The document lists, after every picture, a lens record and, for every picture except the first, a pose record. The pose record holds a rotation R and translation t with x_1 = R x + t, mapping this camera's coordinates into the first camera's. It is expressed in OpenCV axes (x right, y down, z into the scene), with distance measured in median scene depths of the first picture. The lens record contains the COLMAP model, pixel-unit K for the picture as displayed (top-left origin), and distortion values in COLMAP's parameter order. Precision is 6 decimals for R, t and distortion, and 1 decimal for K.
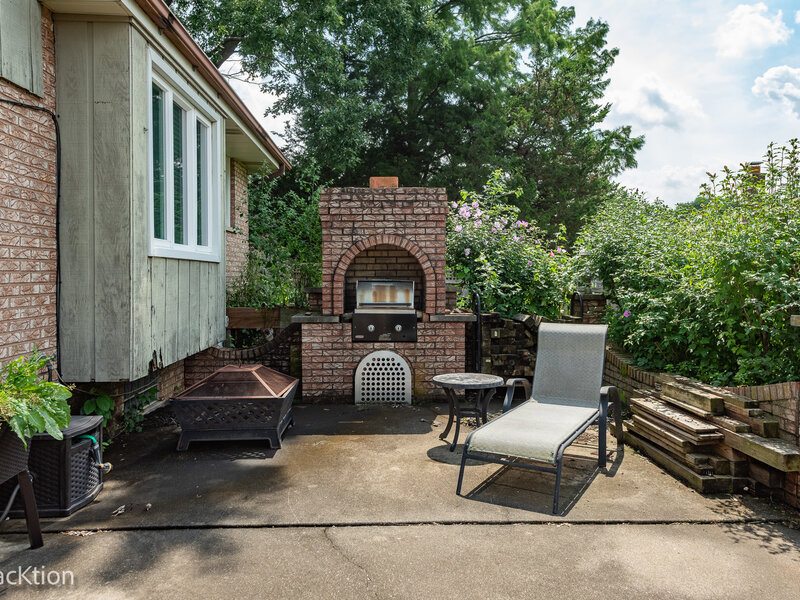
lens RADIAL K [[618.8, 0, 401.7], [0, 618.8, 269.6], [0, 0, 1]] dist [0.028094, -0.004288]
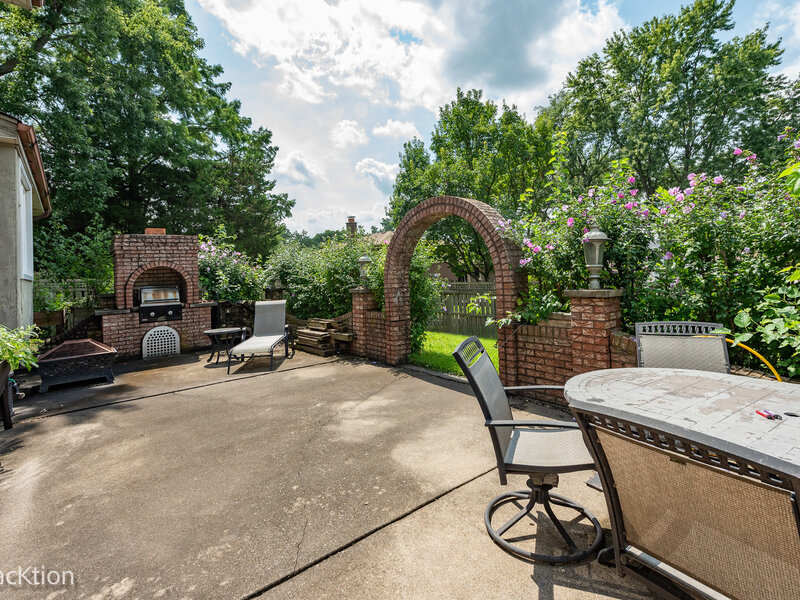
lens RADIAL K [[399.1, 0, 404.3], [0, 399.1, 274.9], [0, 0, 1]] dist [0.003073, 0.000066]
pose [[0.805858, -0.037795, 0.590901, -0.138747], [0.038555, 0.999192, 0.011329, -0.002527], [-0.590852, 0.013652, 0.806665, -0.339557]]
